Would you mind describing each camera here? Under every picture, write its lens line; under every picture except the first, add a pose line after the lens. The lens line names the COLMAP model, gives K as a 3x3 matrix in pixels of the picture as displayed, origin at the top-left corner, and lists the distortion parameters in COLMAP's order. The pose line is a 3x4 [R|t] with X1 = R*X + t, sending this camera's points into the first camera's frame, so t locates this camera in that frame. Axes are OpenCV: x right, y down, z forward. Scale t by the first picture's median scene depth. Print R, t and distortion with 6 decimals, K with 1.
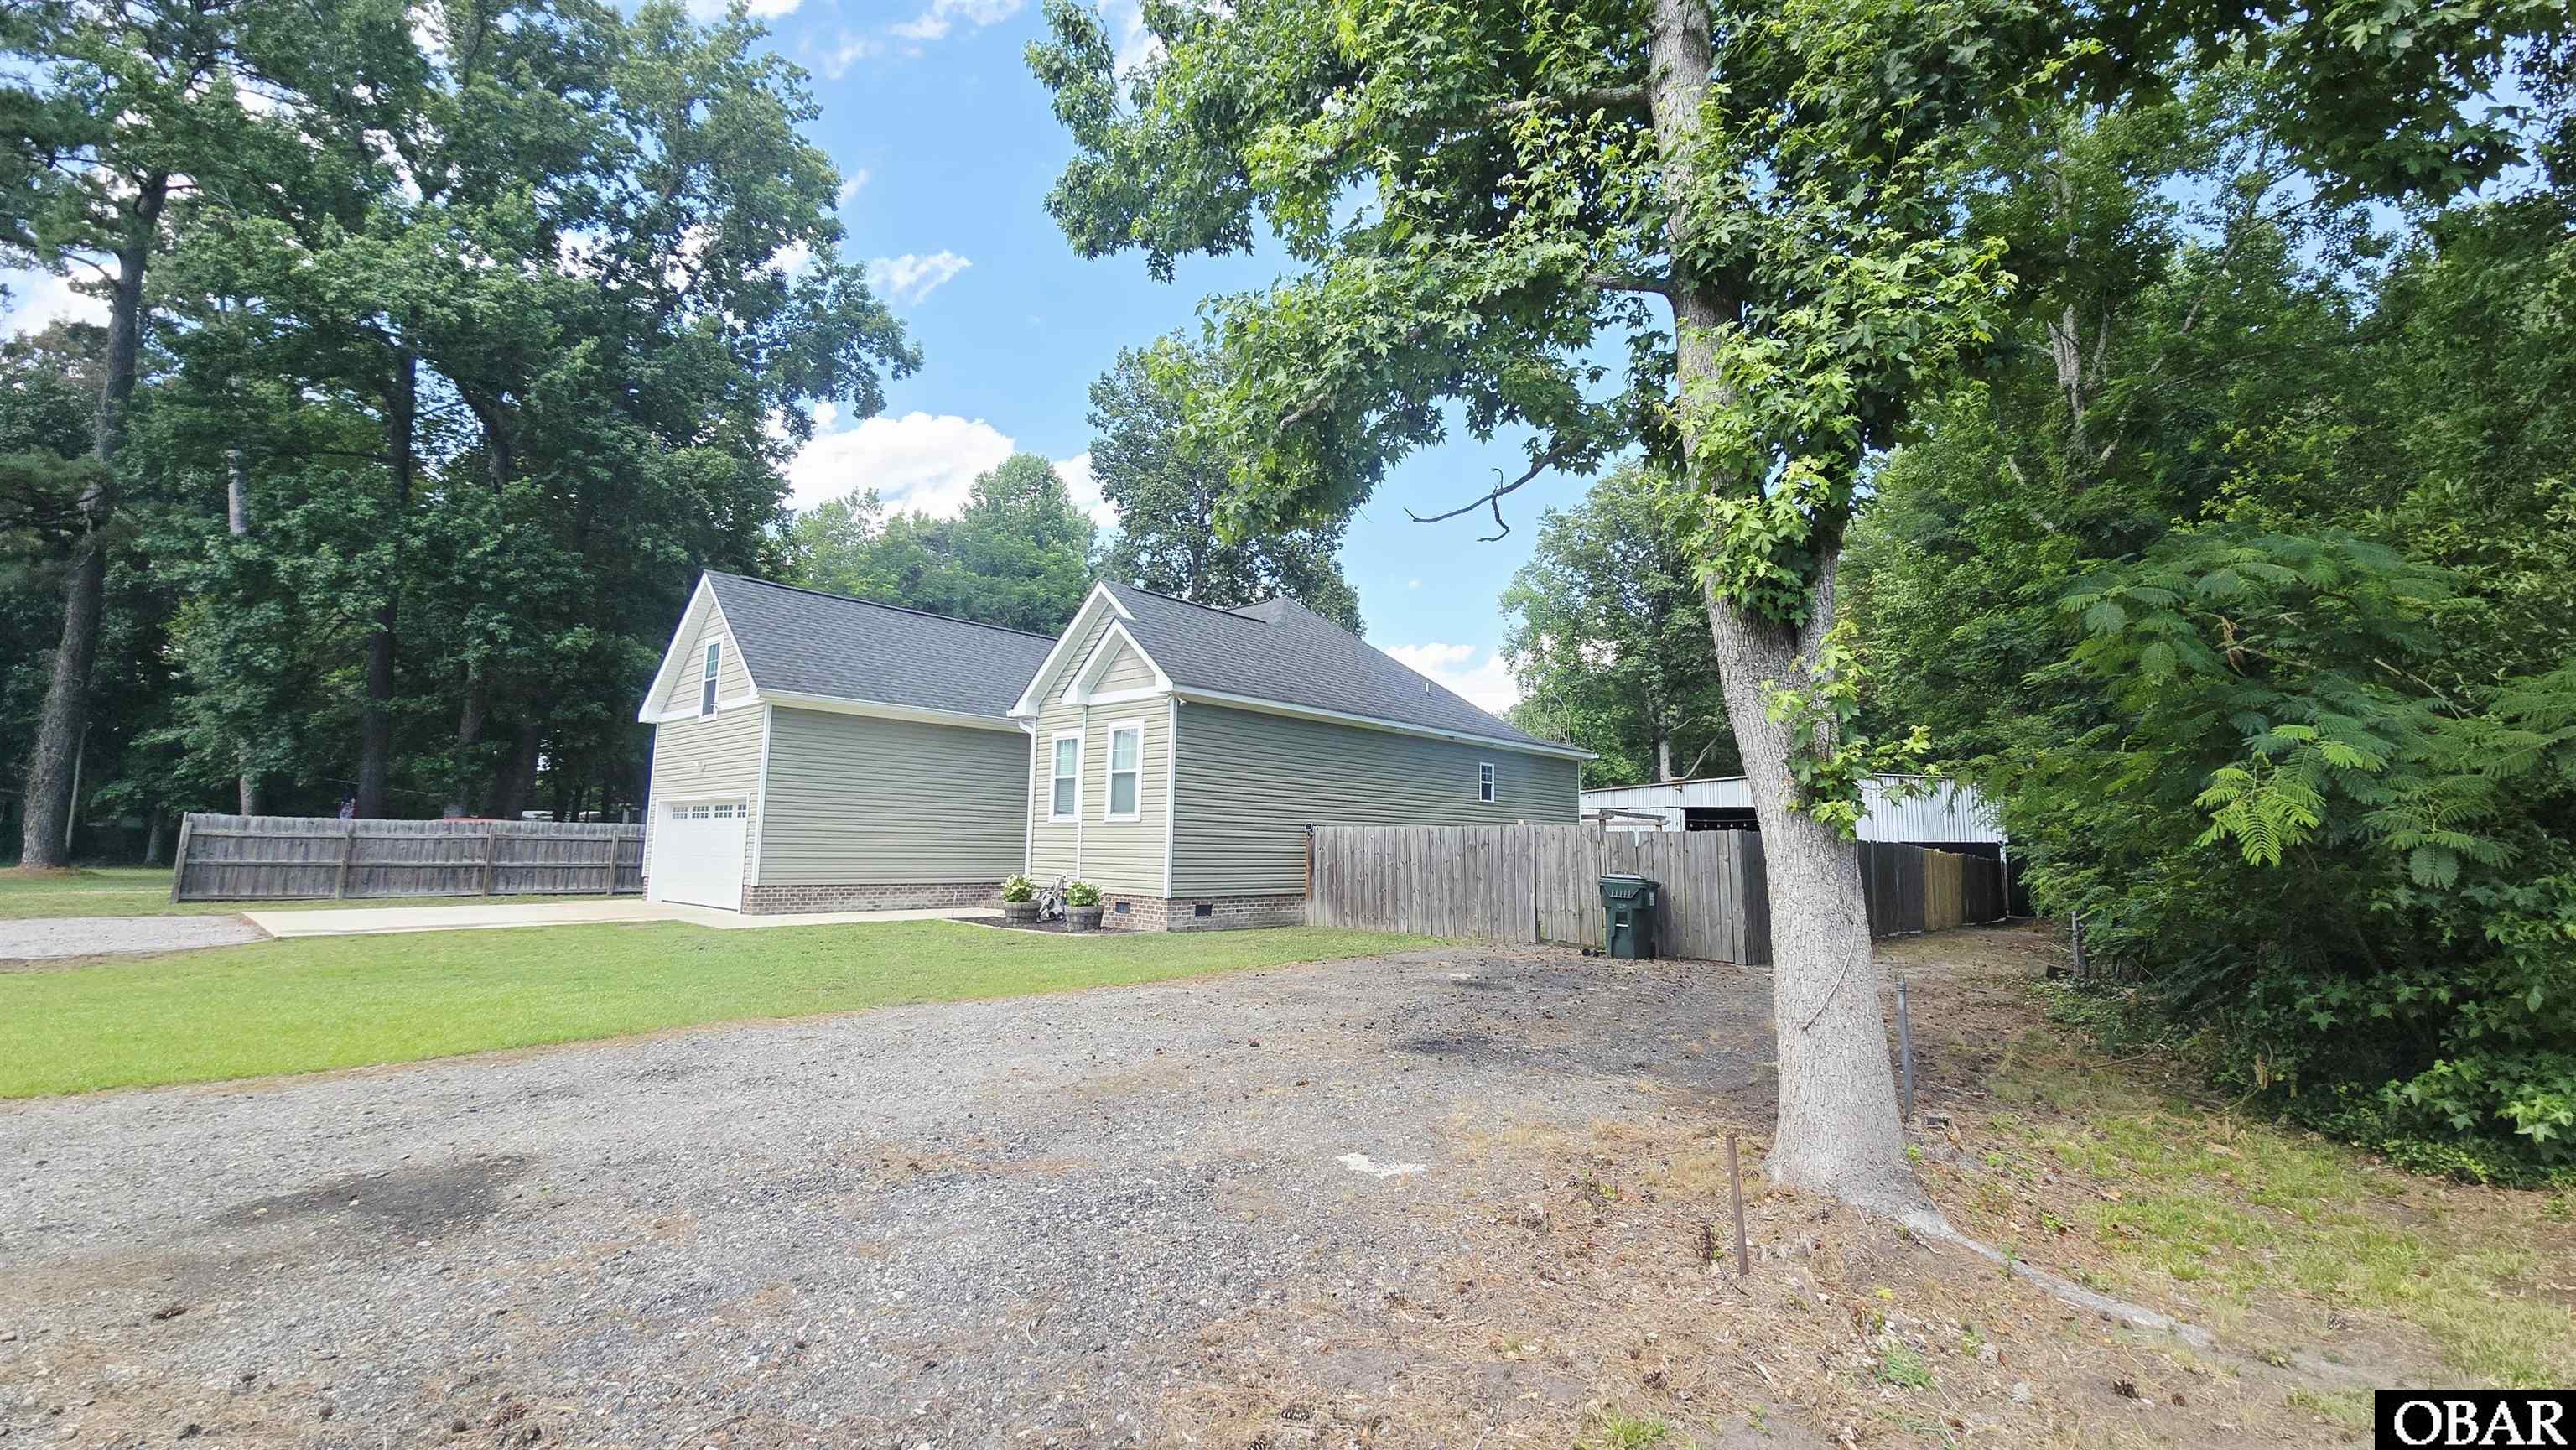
lens RADIAL K [[1053.3, 0, 1299.5], [0, 1053.3, 710.9], [0, 0, 1]] dist [-0.000591, -0.000412]
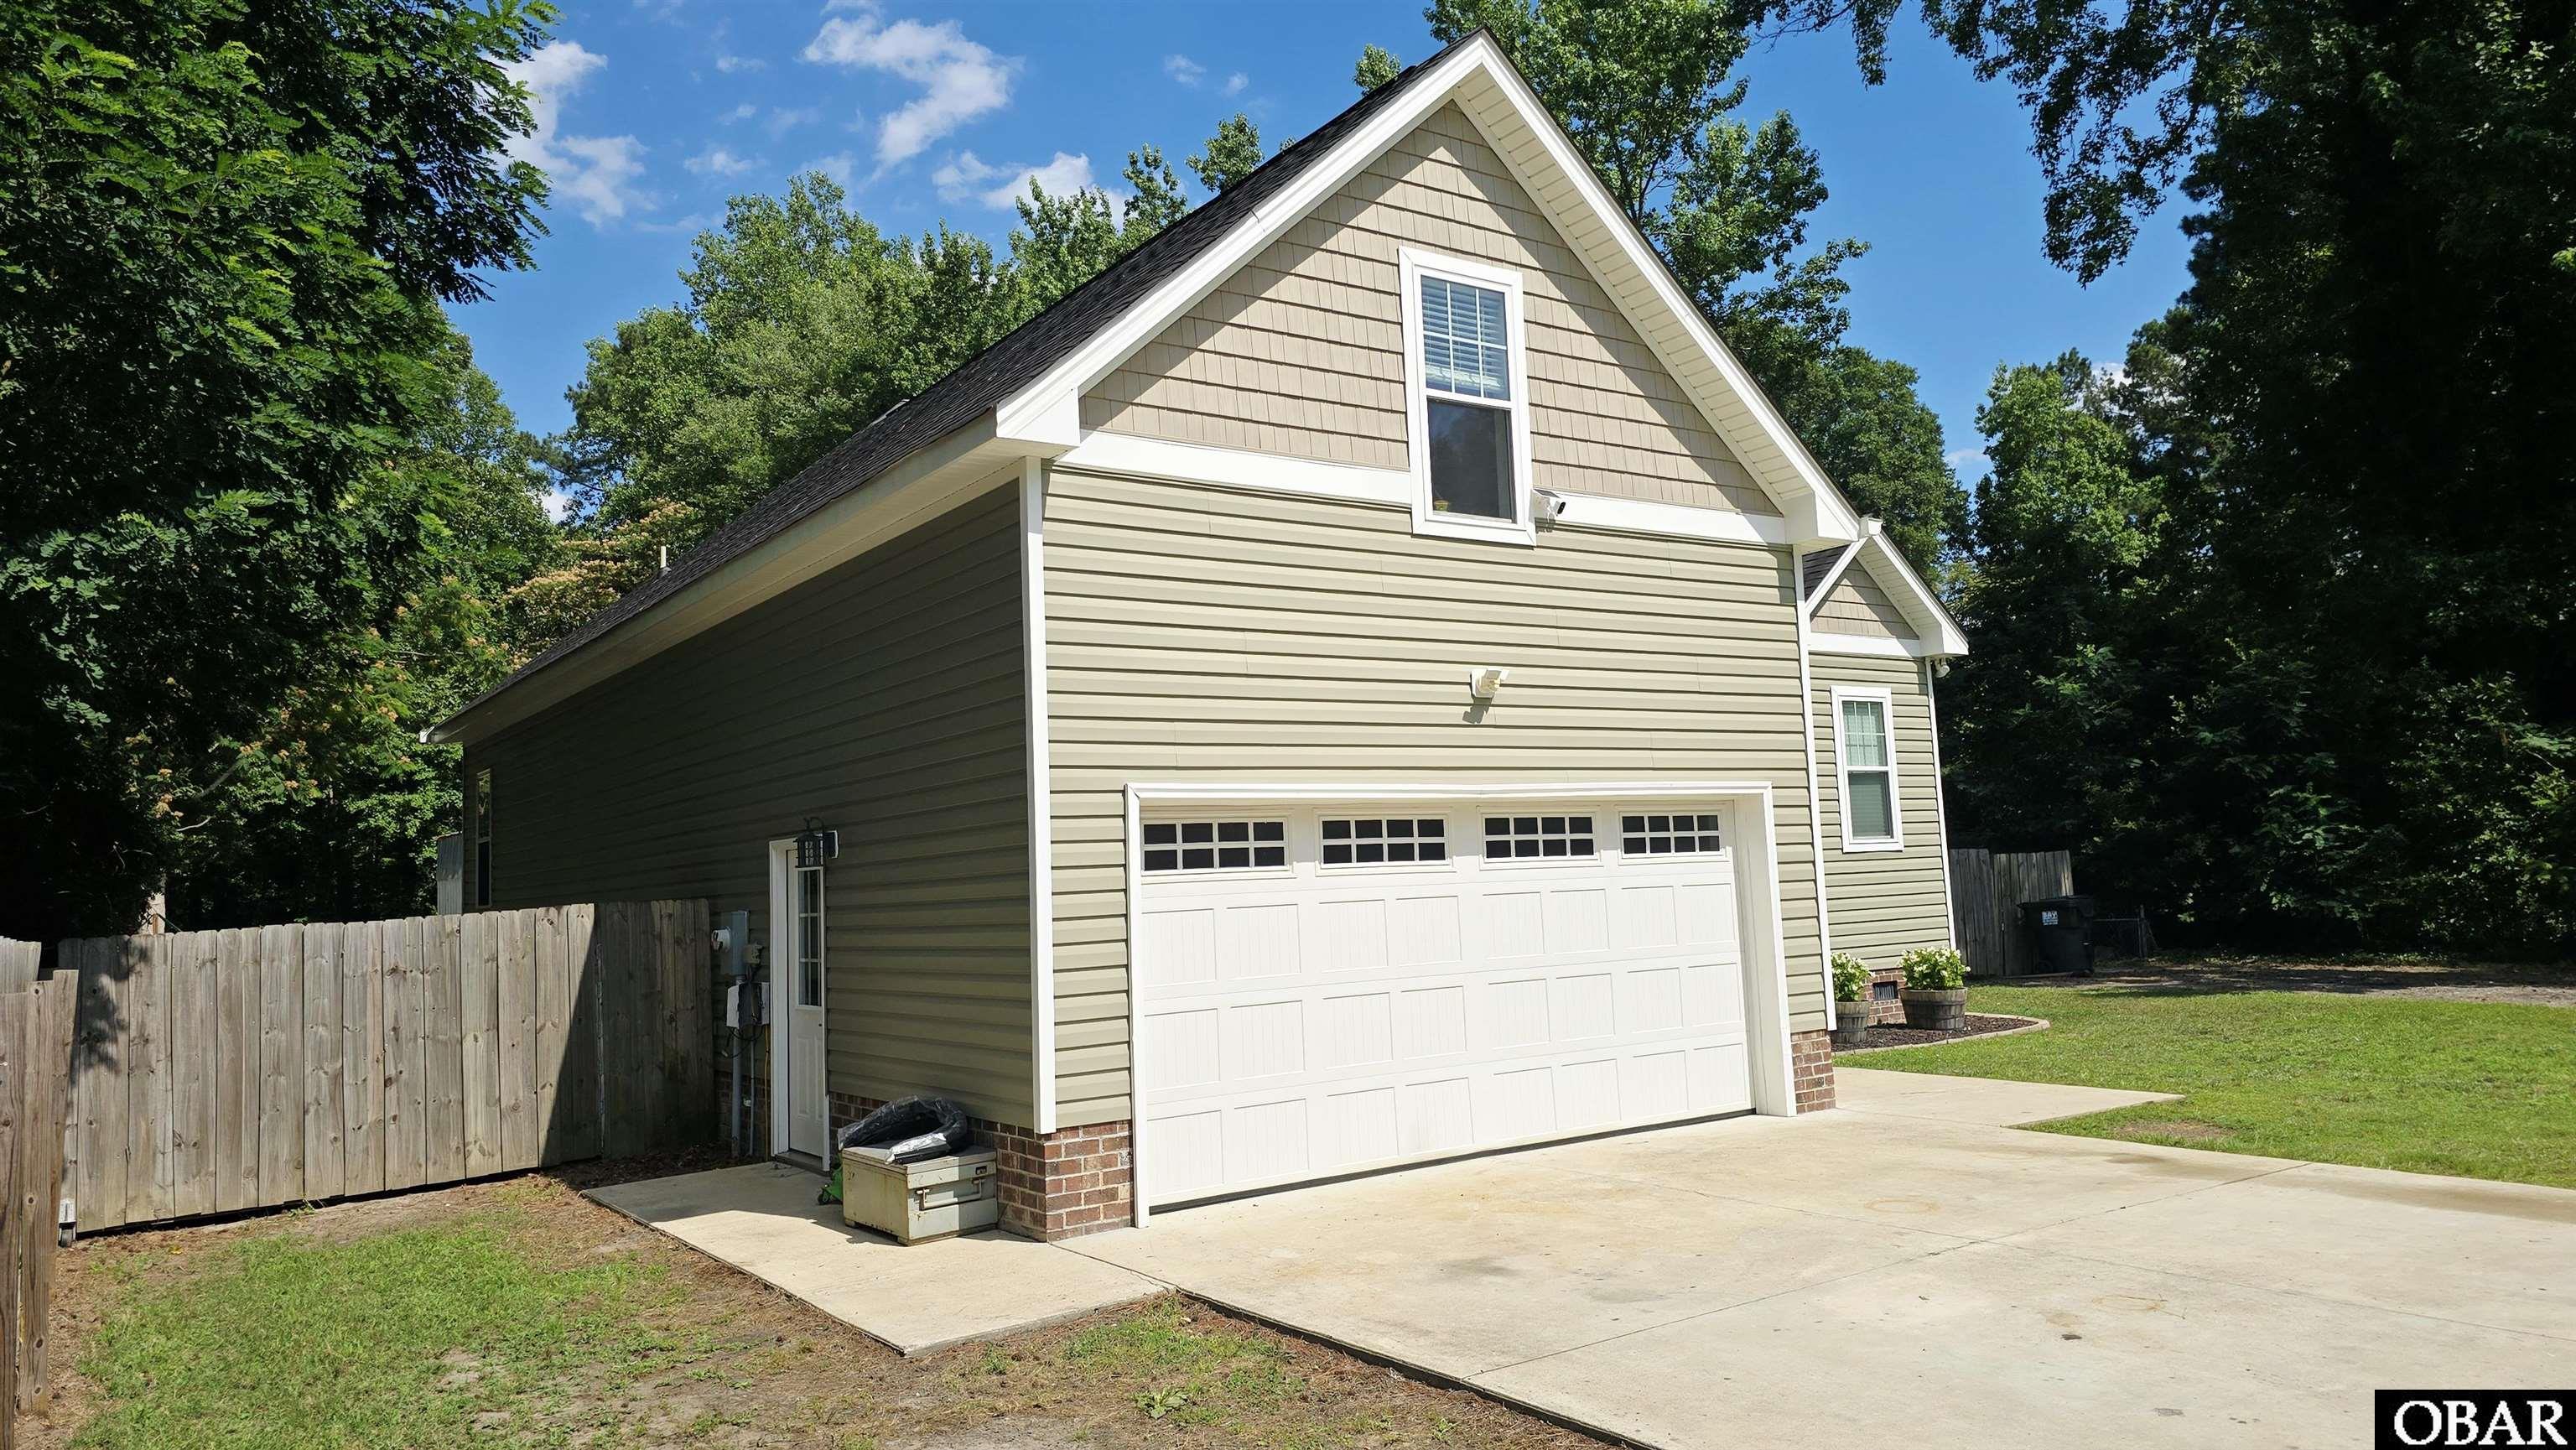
lens RADIAL K [[1728.8, 0, 1317.9], [0, 1728.8, 710.8], [0, 0, 1]] dist [0.112397, -0.139827]
pose [[0.221165, 0.073466, 0.972465, -1.111699], [-0.073414, 0.995583, -0.058516, 0.096706], [-0.972469, -0.058451, 0.225582, 0.983215]]
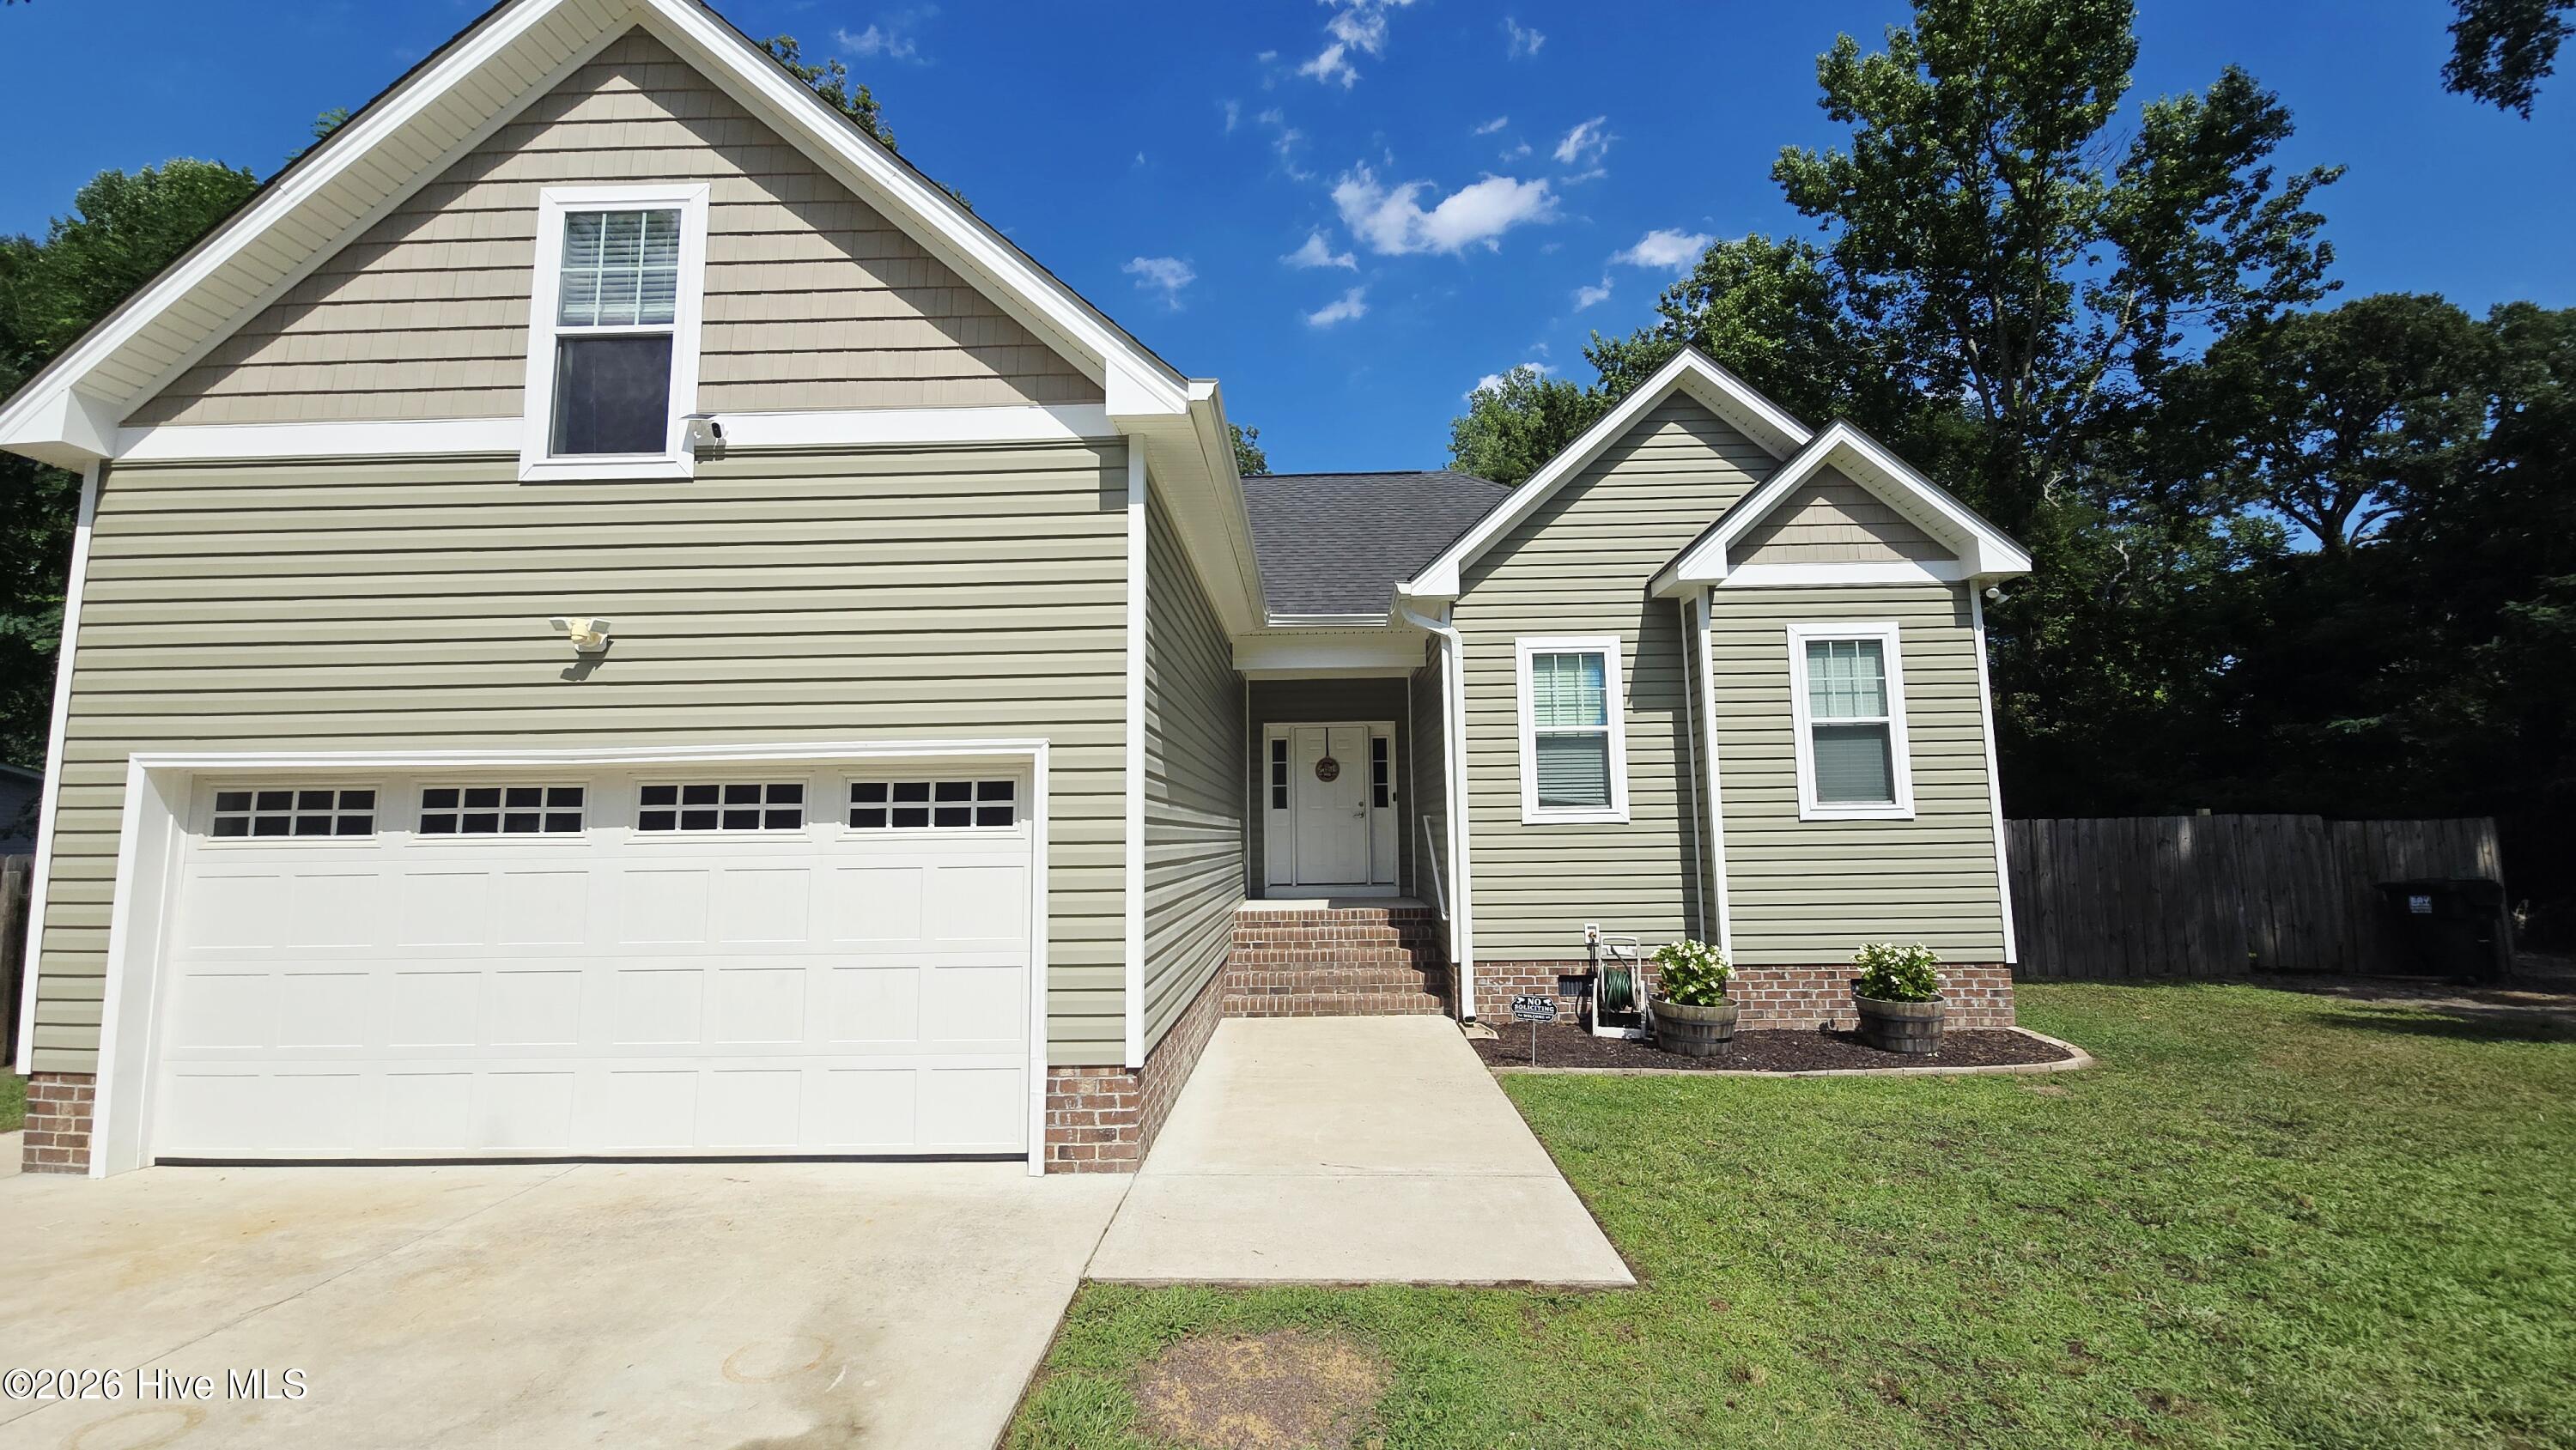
lens RADIAL K [[1053.1, 0, 1299.5], [0, 1053.1, 710.9], [0, 0, 1]] dist [-0.000591, -0.000412]
pose [[0.760739, 0.051726, 0.646993, -0.633245], [-0.055676, 0.998346, -0.014352, 0.067921], [-0.646666, -0.025104, 0.762360, 0.711823]]
